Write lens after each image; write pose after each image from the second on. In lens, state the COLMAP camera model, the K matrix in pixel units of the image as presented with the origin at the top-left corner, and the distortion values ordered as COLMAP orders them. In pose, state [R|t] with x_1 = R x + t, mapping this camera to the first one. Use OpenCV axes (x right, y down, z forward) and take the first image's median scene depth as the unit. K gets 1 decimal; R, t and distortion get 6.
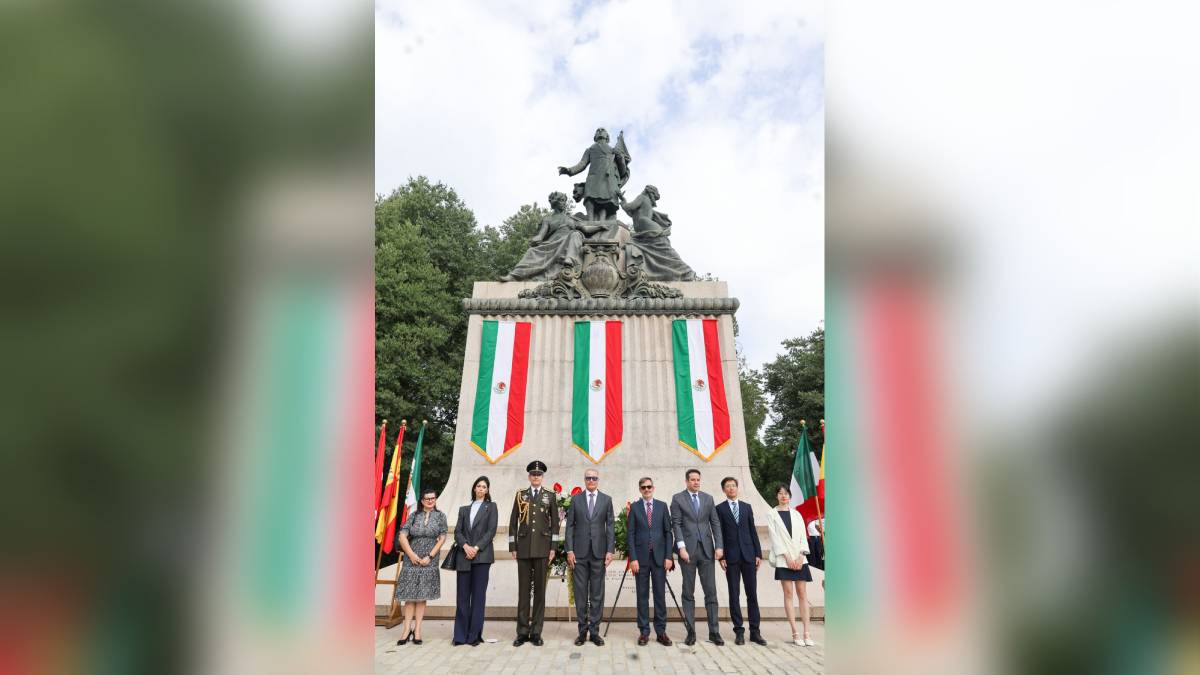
lens RADIAL K [[466.9, 0, 595.4], [0, 466.9, 334.2], [0, 0, 1]] dist [0.000044, 0.000000]
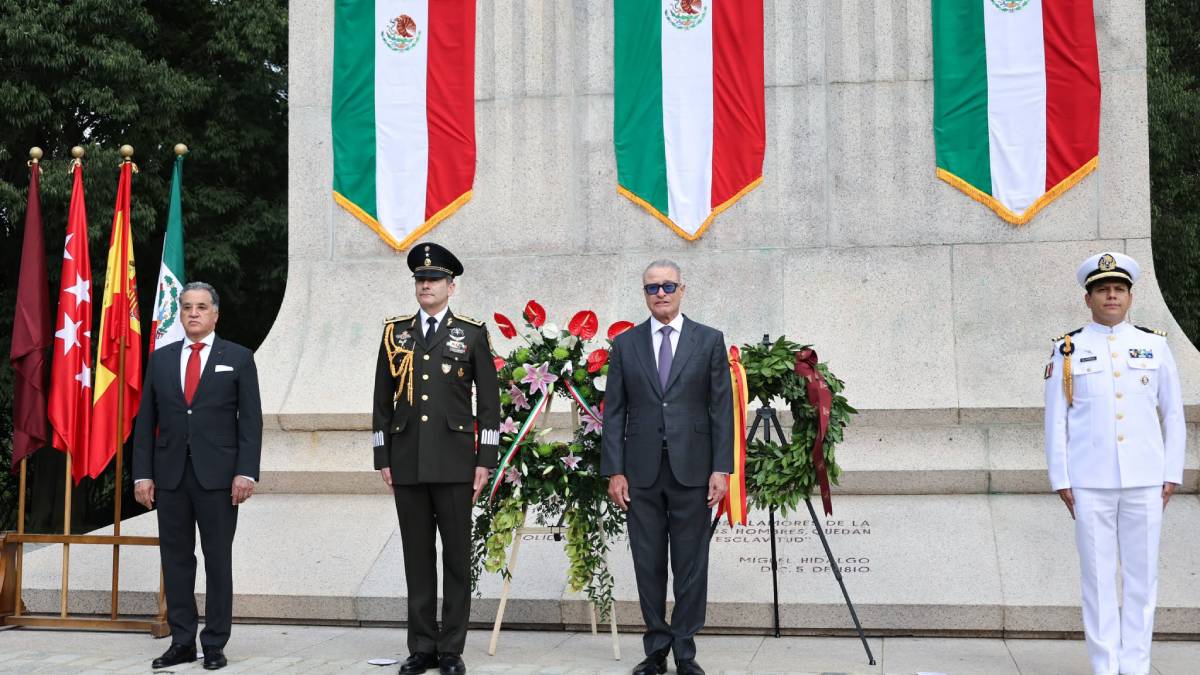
lens RADIAL K [[1594.8, 0, 597.2], [0, 1594.8, 320.8], [0, 0, 1]] dist [0.019289, -0.033778]
pose [[0.985763, -0.020514, -0.166882, 0.115539], [0.073154, 0.945991, 0.315831, -0.038534], [0.151390, -0.323542, 0.934024, -0.109951]]
